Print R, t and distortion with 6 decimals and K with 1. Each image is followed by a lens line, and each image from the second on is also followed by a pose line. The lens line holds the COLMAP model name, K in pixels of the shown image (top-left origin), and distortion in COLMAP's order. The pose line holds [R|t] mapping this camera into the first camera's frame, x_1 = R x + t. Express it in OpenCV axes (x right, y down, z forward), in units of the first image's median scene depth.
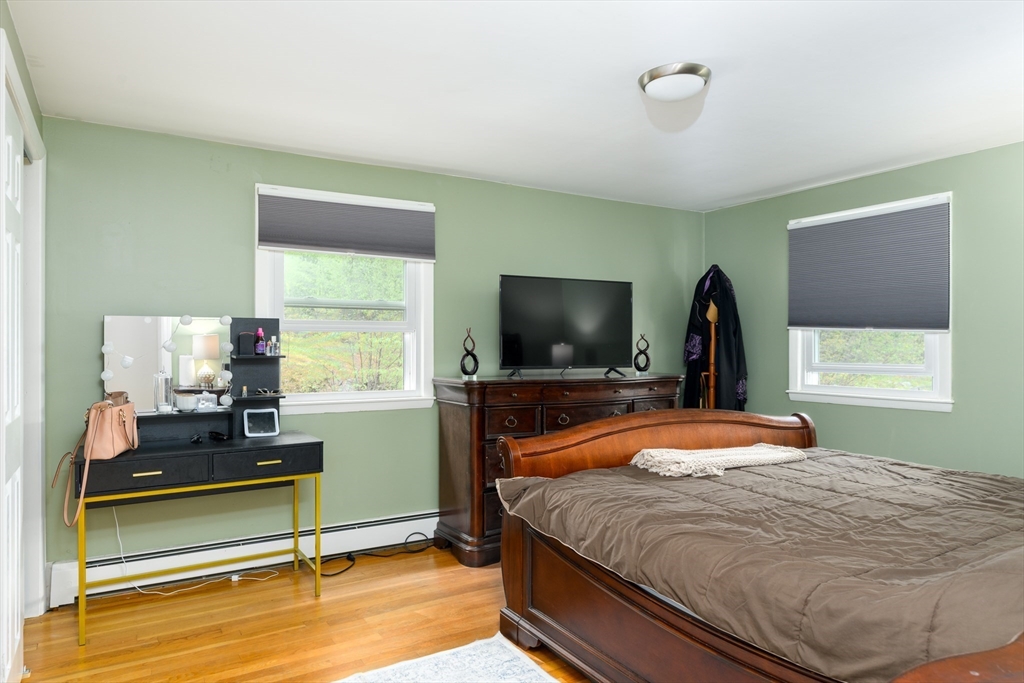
lens RADIAL K [[657.8, 0, 512.7], [0, 657.8, 343.1], [0, 0, 1]] dist [-0.008936, -0.001693]
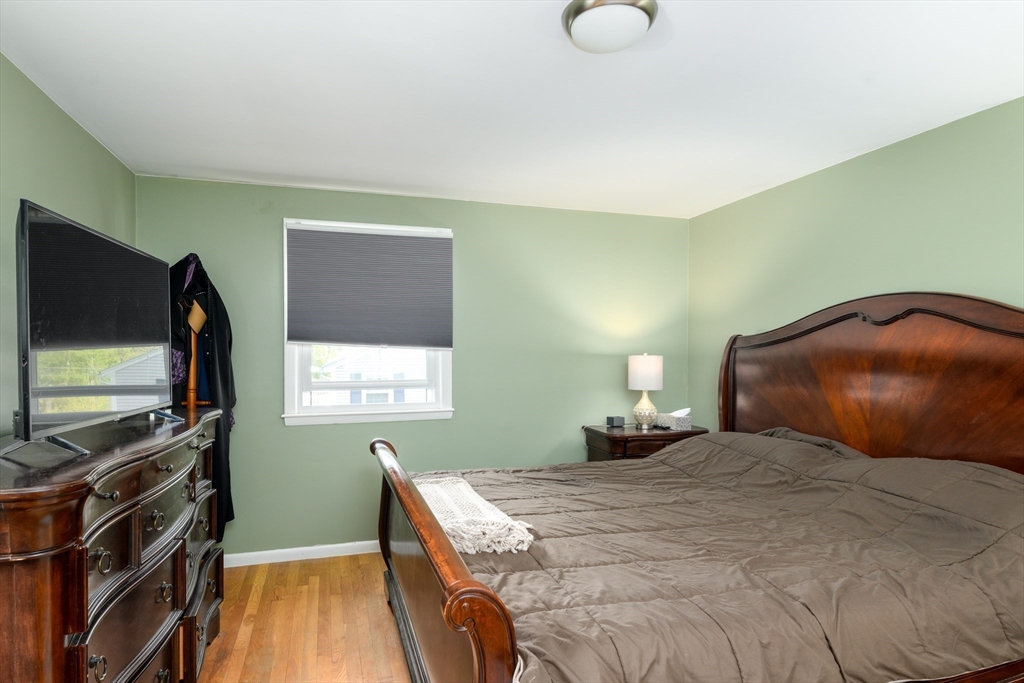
lens RADIAL K [[572.9, 0, 512.2], [0, 572.9, 346.7], [0, 0, 1]] dist [-0.004648, -0.000661]
pose [[0.239169, 0.012153, 0.970902, -0.285366], [-0.002872, 0.999926, -0.011808, -0.010526], [-0.970974, 0.000035, 0.239186, 0.642552]]
